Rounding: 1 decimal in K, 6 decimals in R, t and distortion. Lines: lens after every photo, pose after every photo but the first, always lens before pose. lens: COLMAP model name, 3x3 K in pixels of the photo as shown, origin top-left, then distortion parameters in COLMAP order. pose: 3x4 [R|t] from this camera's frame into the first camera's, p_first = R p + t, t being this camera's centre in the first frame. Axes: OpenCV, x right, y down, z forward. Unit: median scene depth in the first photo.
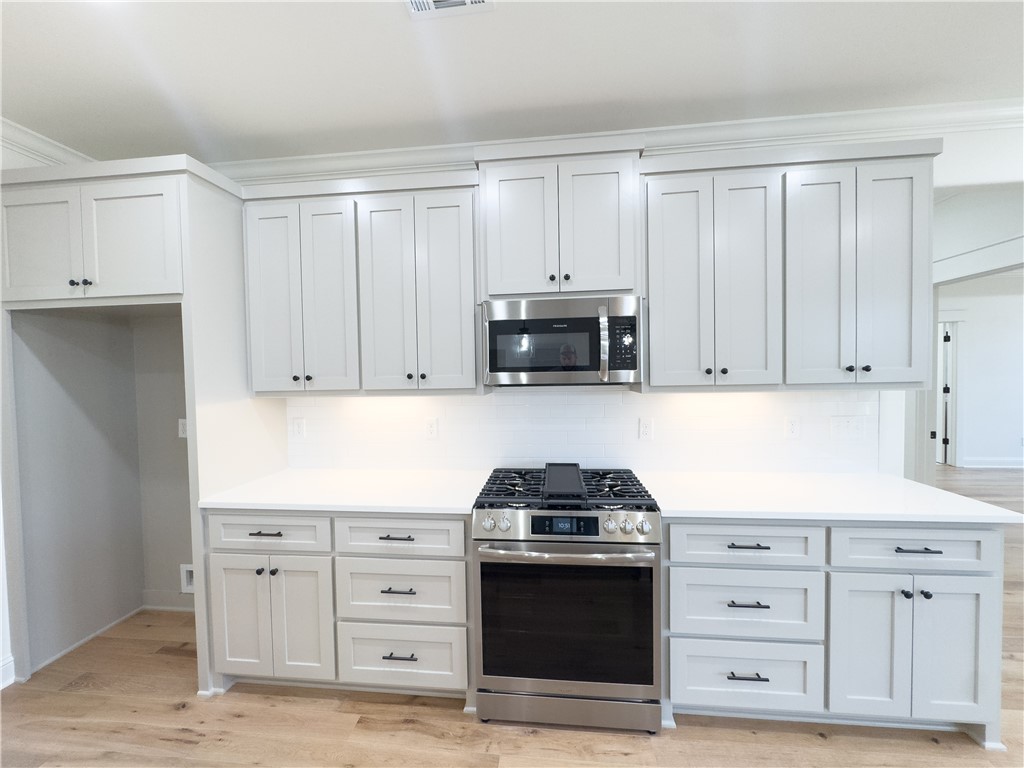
lens RADIAL K [[410.3, 0, 514.4], [0, 410.3, 382.0], [0, 0, 1]] dist [-0.006538, 0.001078]
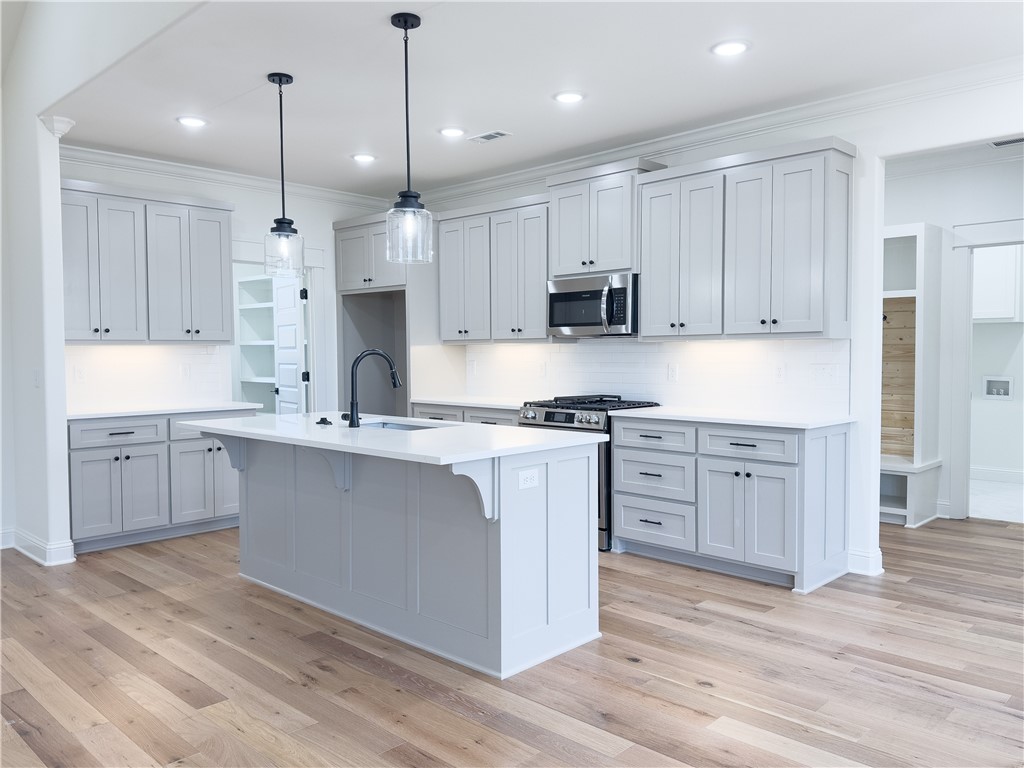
lens RADIAL K [[788.6, 0, 521.3], [0, 788.6, 389.9], [0, 0, 1]] dist [0.059893, -0.033777]
pose [[0.792163, 0.043340, -0.608769, 1.759055], [-0.024126, 0.998919, 0.039721, 0.101895], [0.609833, -0.016778, 0.792352, -1.483878]]
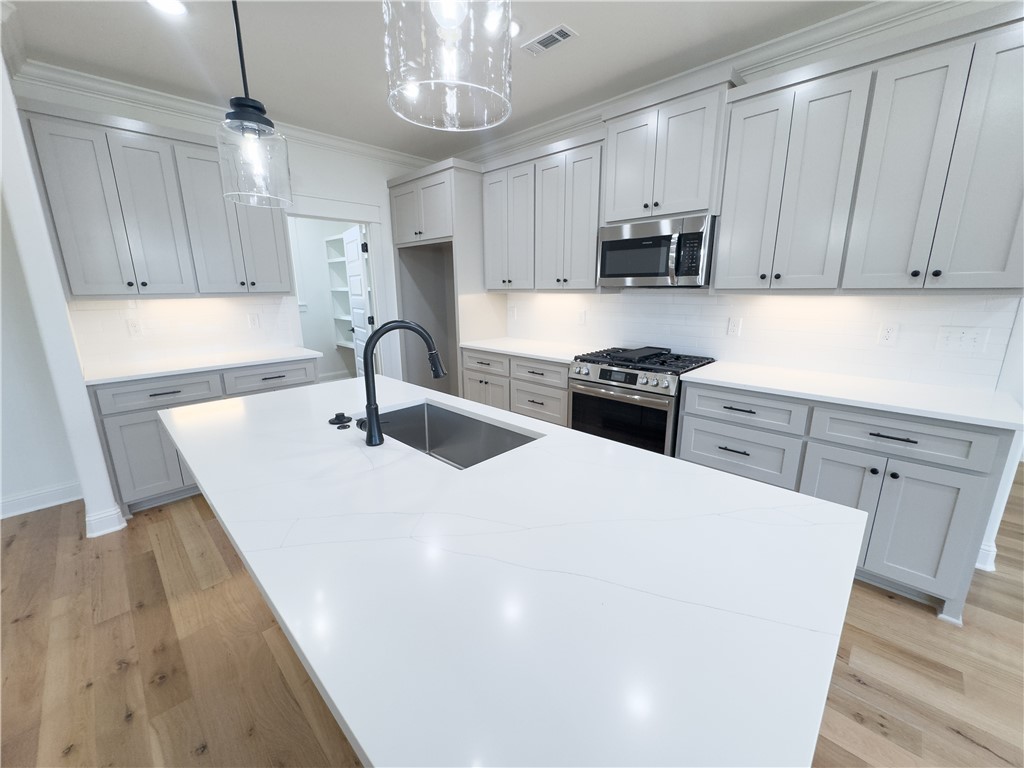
lens RADIAL K [[410.3, 0, 512.5], [0, 410.3, 384.8], [0, 0, 1]] dist [-0.006538, 0.001078]
pose [[0.785109, 0.155356, -0.599557, 0.682440], [-0.022681, 0.974593, 0.222833, 0.032963], [0.618942, -0.161350, 0.768685, -0.430039]]
